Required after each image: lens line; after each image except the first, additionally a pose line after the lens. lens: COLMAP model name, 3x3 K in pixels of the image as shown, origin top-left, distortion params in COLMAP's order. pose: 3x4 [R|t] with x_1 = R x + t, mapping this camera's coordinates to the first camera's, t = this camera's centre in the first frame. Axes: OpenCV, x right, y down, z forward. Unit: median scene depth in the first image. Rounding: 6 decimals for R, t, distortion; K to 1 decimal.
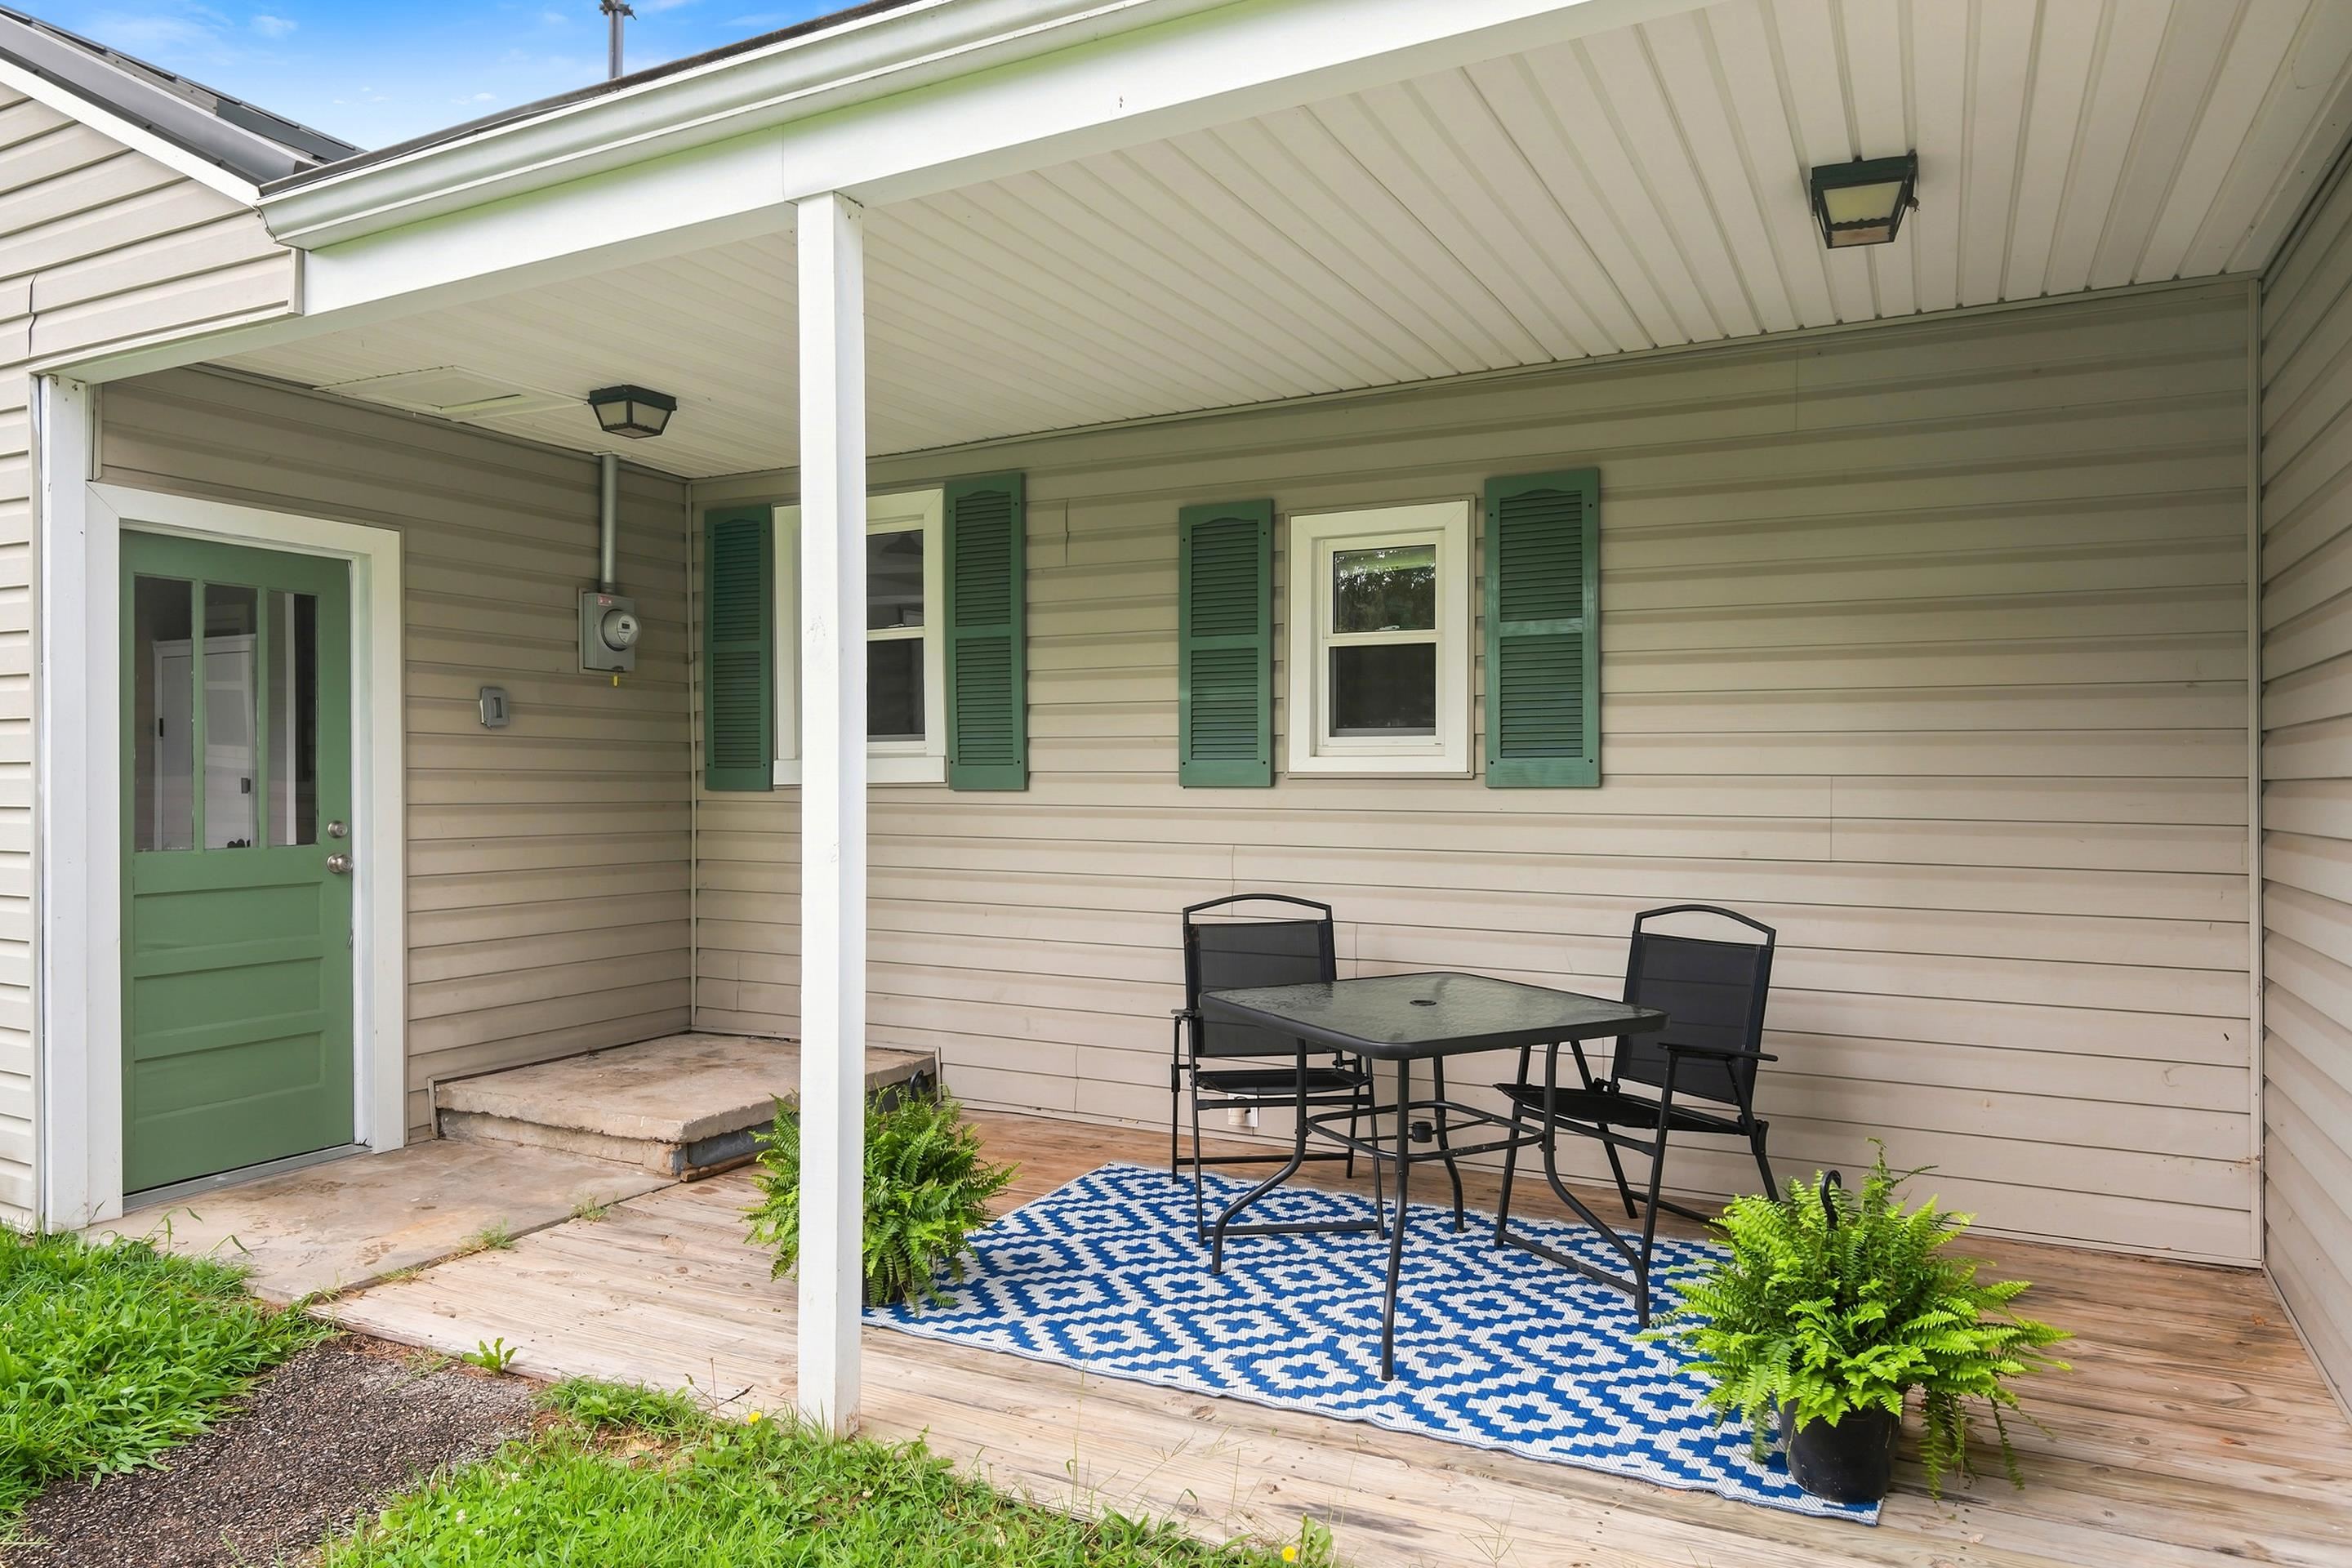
lens RADIAL K [[1494.6, 0, 1153.6], [0, 1494.6, 787.1], [0, 0, 1]] dist [0.014711, -0.004365]
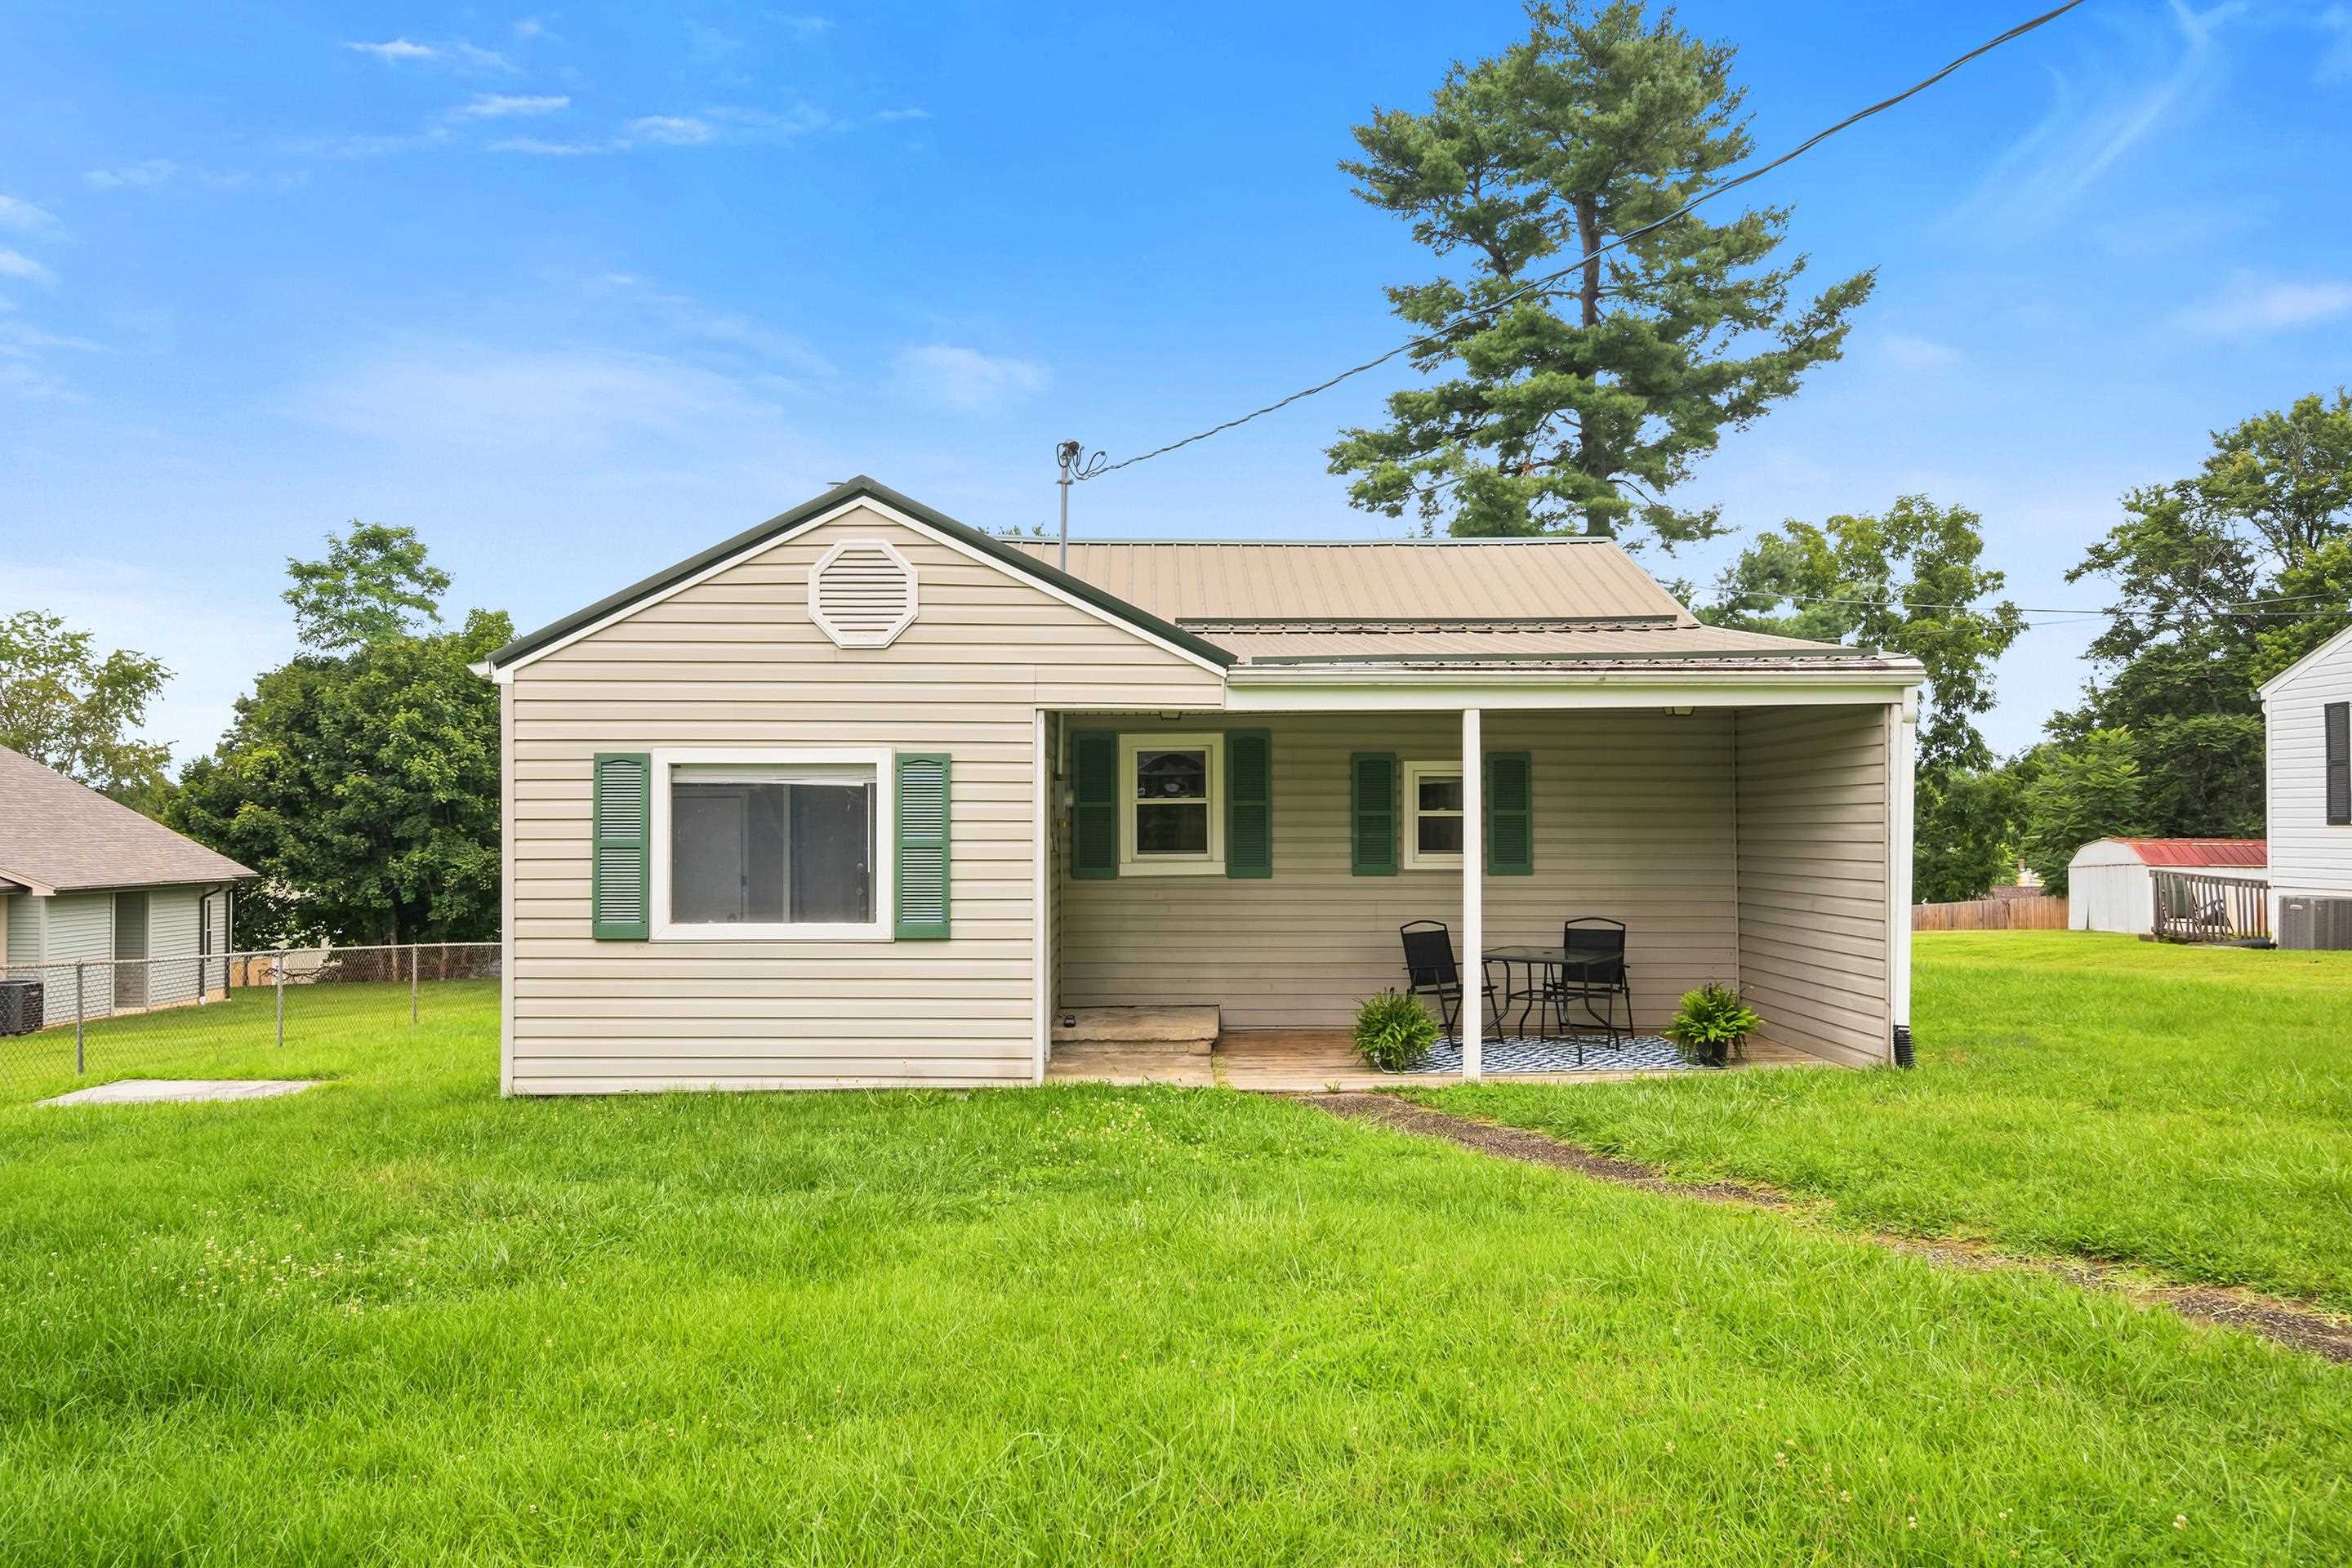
lens RADIAL K [[1494.6, 0, 1160.9], [0, 1494.6, 810.0], [0, 0, 1]] dist [0.014711, -0.004365]
pose [[0.882034, 0.000982, 0.471185, -1.342432], [0.005409, 0.999911, -0.012211, -0.076102], [-0.471155, 0.013319, 0.881950, -0.889047]]
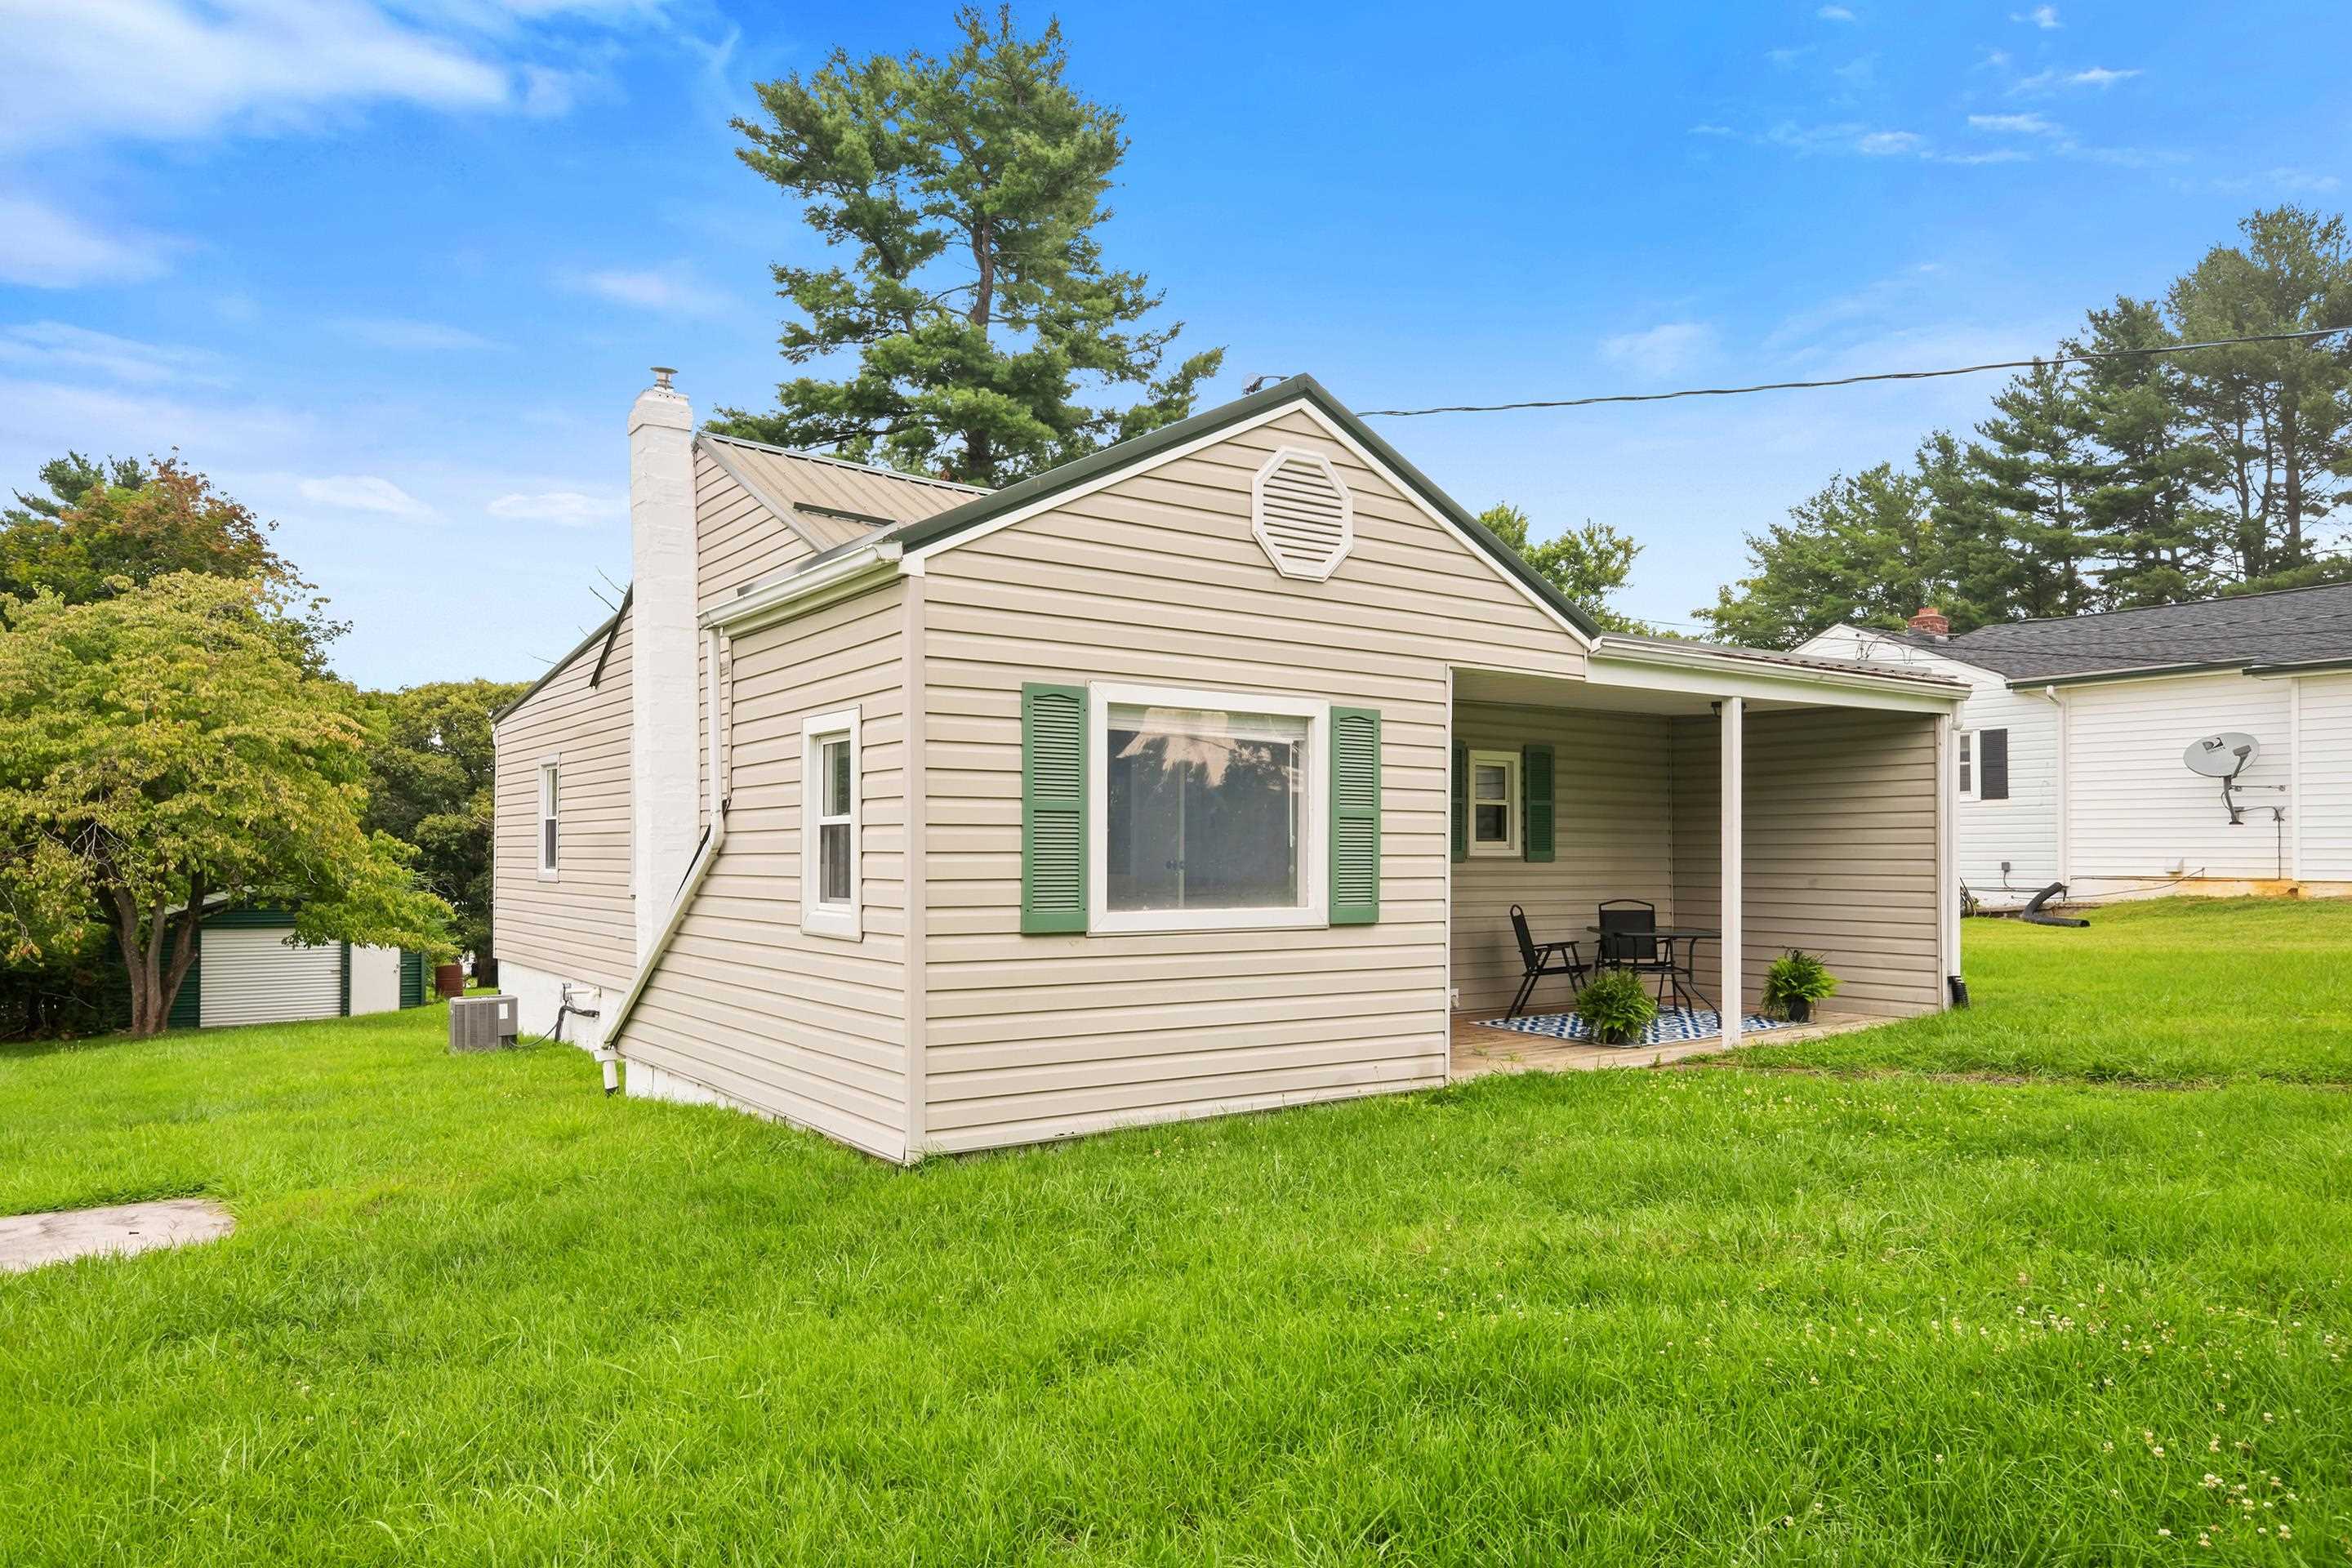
lens RADIAL K [[1494.6, 0, 1162.7], [0, 1494.6, 838.9], [0, 0, 1]] dist [0.014711, -0.004365]
pose [[0.464332, 0.006069, 0.885641, -2.236678], [0.001042, 0.999972, -0.007398, -0.020222], [-0.885661, 0.004358, 0.464312, 0.319382]]
